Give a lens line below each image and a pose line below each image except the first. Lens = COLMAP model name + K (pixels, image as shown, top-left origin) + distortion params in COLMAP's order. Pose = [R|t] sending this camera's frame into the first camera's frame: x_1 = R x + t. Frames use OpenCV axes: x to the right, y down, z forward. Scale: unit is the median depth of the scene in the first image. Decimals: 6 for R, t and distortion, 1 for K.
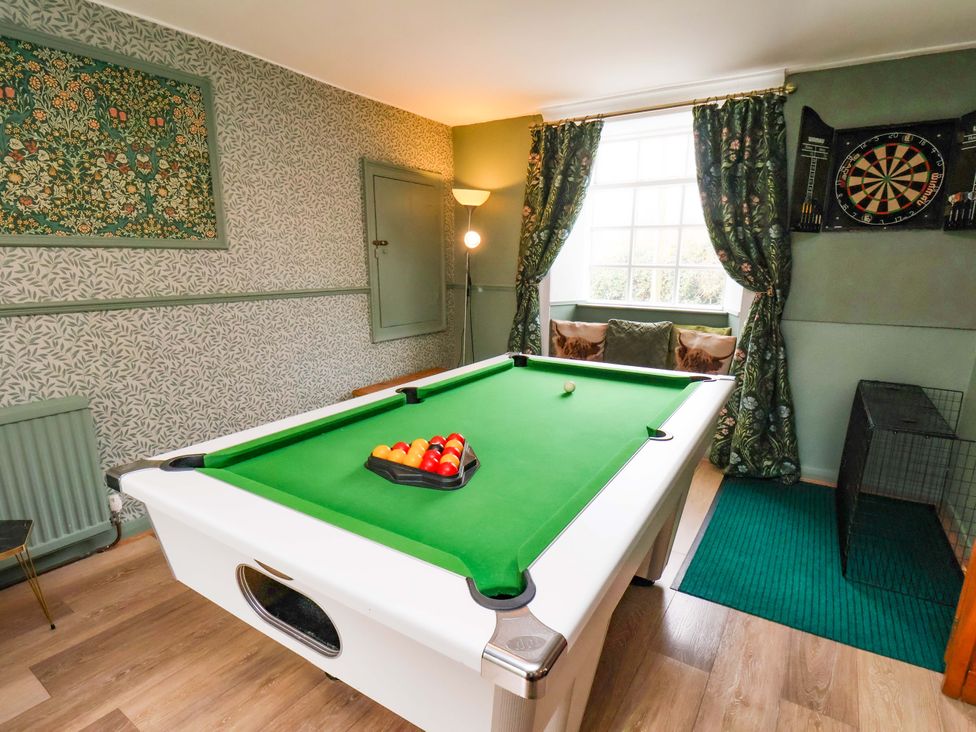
lens RADIAL K [[509.2, 0, 492.2], [0, 509.2, 380.5], [0, 0, 1]] dist [-0.000500, -0.013191]
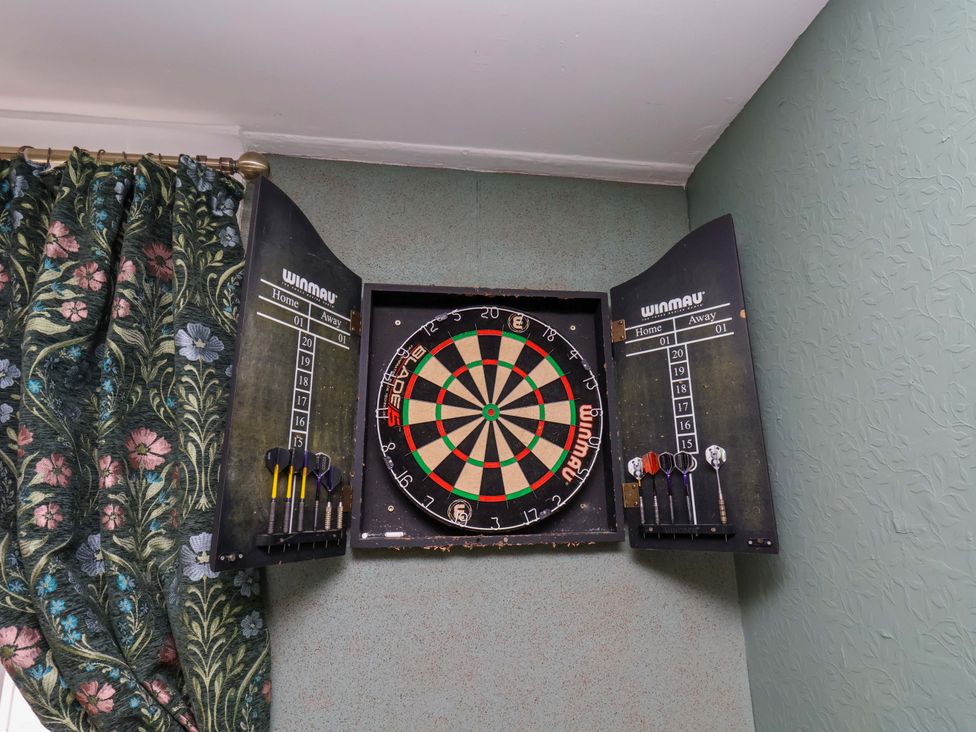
lens RADIAL K [[509.2, 0, 492.2], [0, 509.2, 380.5], [0, 0, 1]] dist [-0.000500, -0.013191]
pose [[0.766214, 0.141080, 0.626907, 0.487012], [0.159039, 0.903614, -0.397730, -0.241936], [-0.622593, 0.404449, 0.669924, 0.663586]]
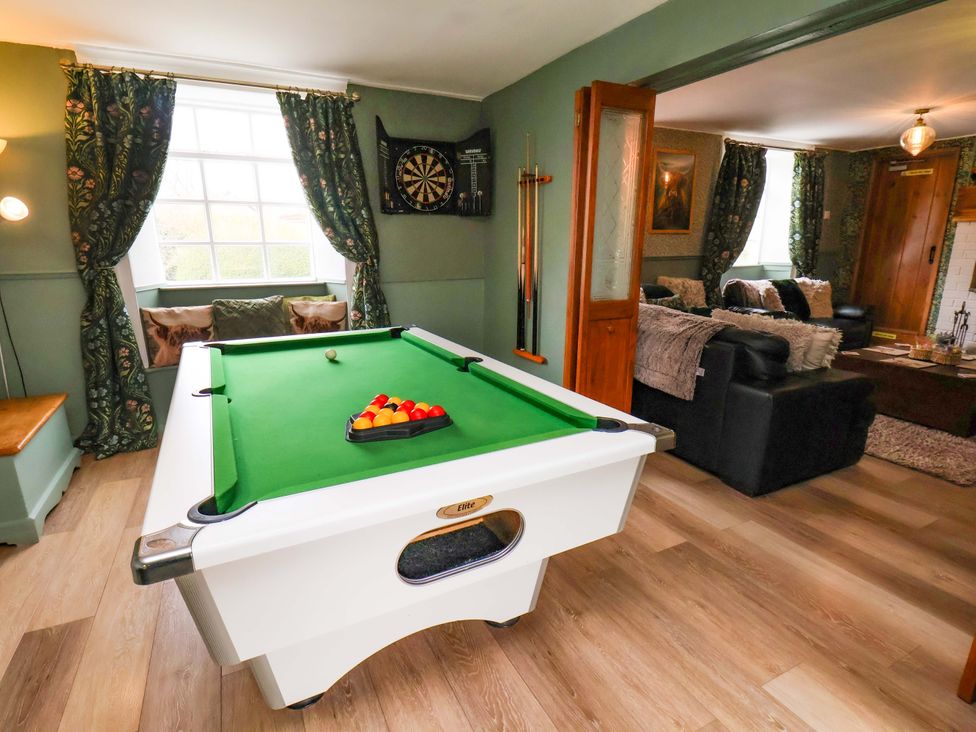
lens RADIAL K [[509.2, 0, 492.2], [0, 509.2, 380.5], [0, 0, 1]] dist [-0.000500, -0.013191]
pose [[0.497578, -0.234972, 0.834987, -0.430906], [0.200612, 0.967686, 0.152768, -0.022209], [-0.843902, 0.091494, 0.528638, 0.111054]]
